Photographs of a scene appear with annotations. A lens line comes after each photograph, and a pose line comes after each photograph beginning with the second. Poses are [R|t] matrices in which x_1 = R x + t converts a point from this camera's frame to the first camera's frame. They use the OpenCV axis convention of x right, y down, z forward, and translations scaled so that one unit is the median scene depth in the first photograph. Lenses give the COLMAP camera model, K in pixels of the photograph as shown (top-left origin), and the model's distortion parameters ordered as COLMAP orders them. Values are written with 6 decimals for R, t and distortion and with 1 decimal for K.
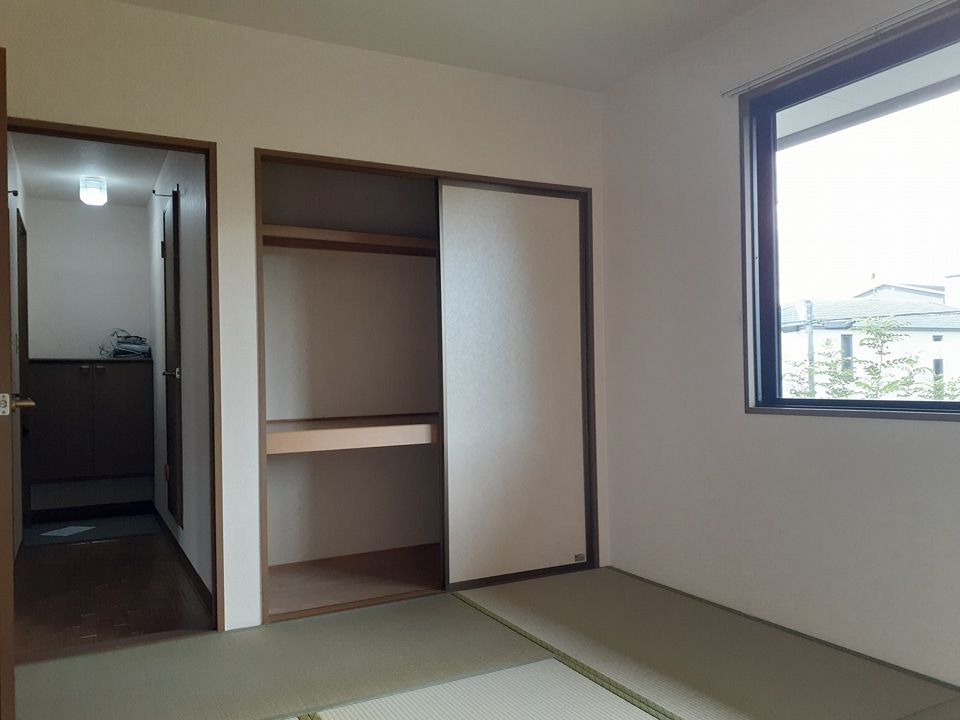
lens RADIAL K [[769.5, 0, 486.3], [0, 769.5, 359.5], [0, 0, 1]] dist [0.052470, -0.063319]
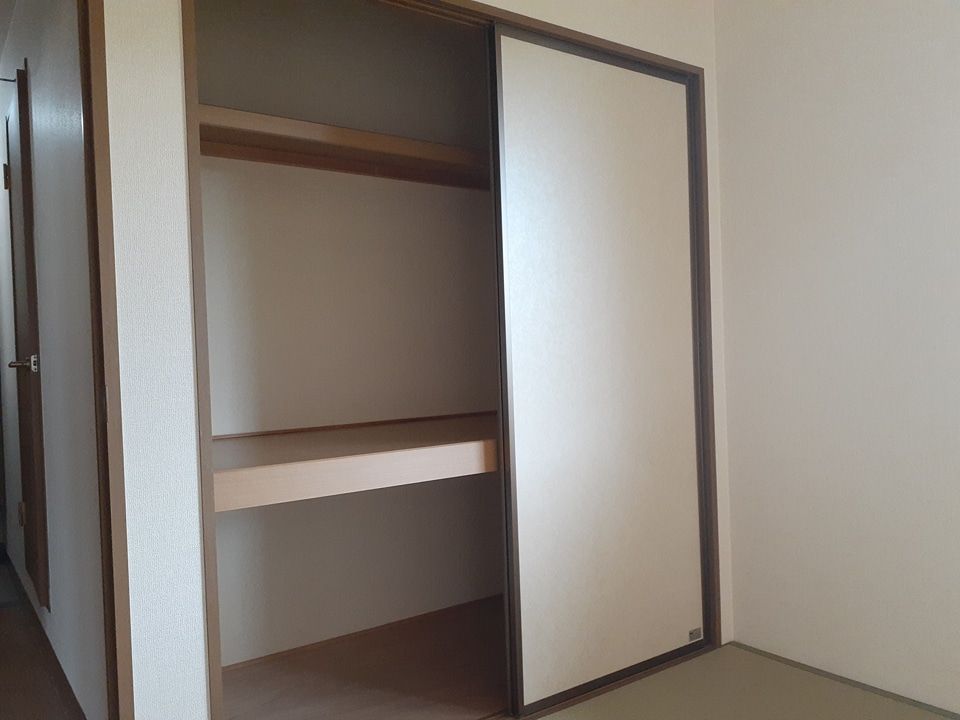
lens RADIAL K [[769.5, 0, 471.0], [0, 769.5, 362.6], [0, 0, 1]] dist [0.052470, -0.063319]
pose [[0.991274, -0.017937, 0.130592, -0.147353], [0.014923, 0.999600, 0.024017, 0.007801], [-0.130971, -0.021858, 0.991145, 0.374625]]
